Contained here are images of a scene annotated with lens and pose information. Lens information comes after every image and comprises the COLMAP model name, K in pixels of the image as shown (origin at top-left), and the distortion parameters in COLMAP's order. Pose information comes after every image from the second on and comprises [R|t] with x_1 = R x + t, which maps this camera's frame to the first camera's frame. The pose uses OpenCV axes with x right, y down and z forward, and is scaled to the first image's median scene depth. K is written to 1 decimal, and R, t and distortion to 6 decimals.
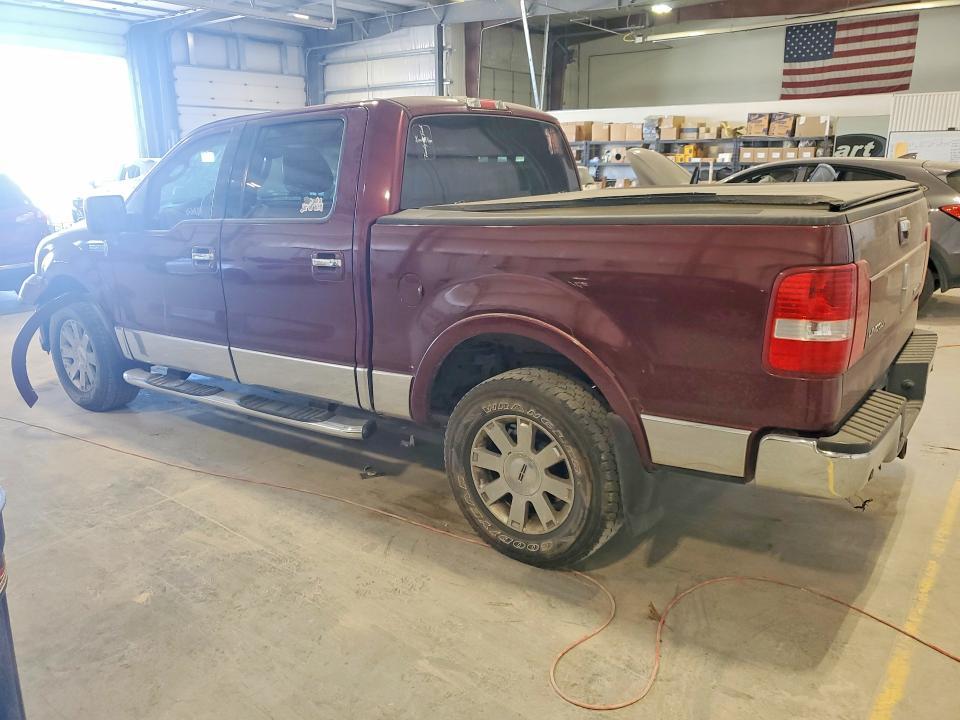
lens RADIAL K [[732.5, 0, 480.0], [0, 732.5, 360.0], [0, 0, 1]] dist [0.001568, -0.000927]
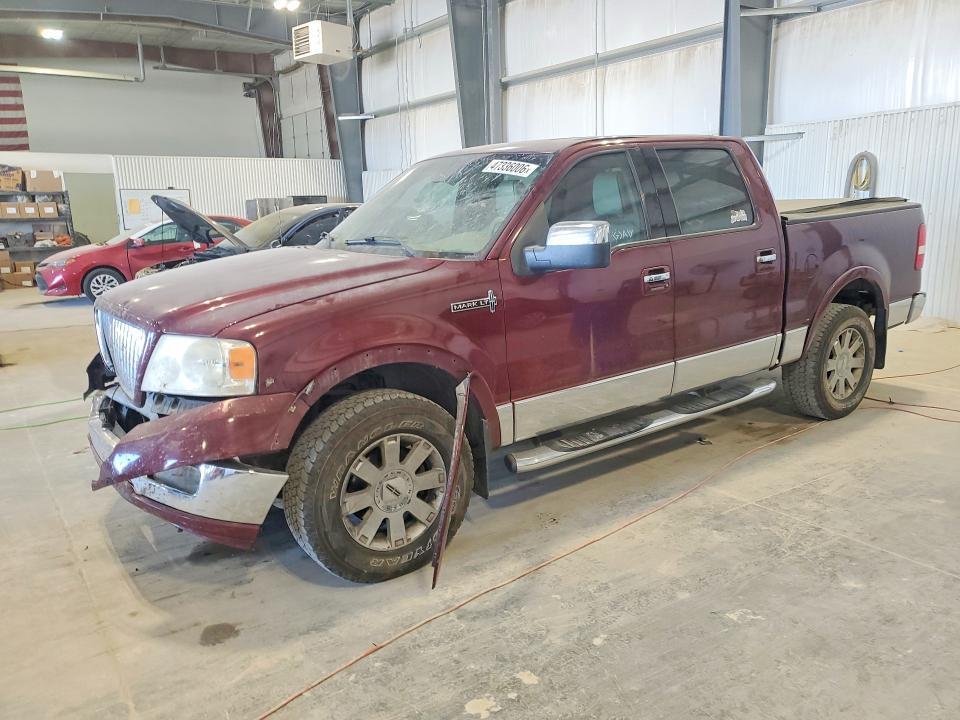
lens RADIAL K [[732.5, 0, 480.0], [0, 732.5, 360.0], [0, 0, 1]] dist [0.001568, -0.000927]
pose [[0.310692, -0.187555, 0.931823, -1.358600], [0.265132, 0.958529, 0.104529, -0.194877], [-0.912784, 0.214580, 0.347534, 0.886660]]
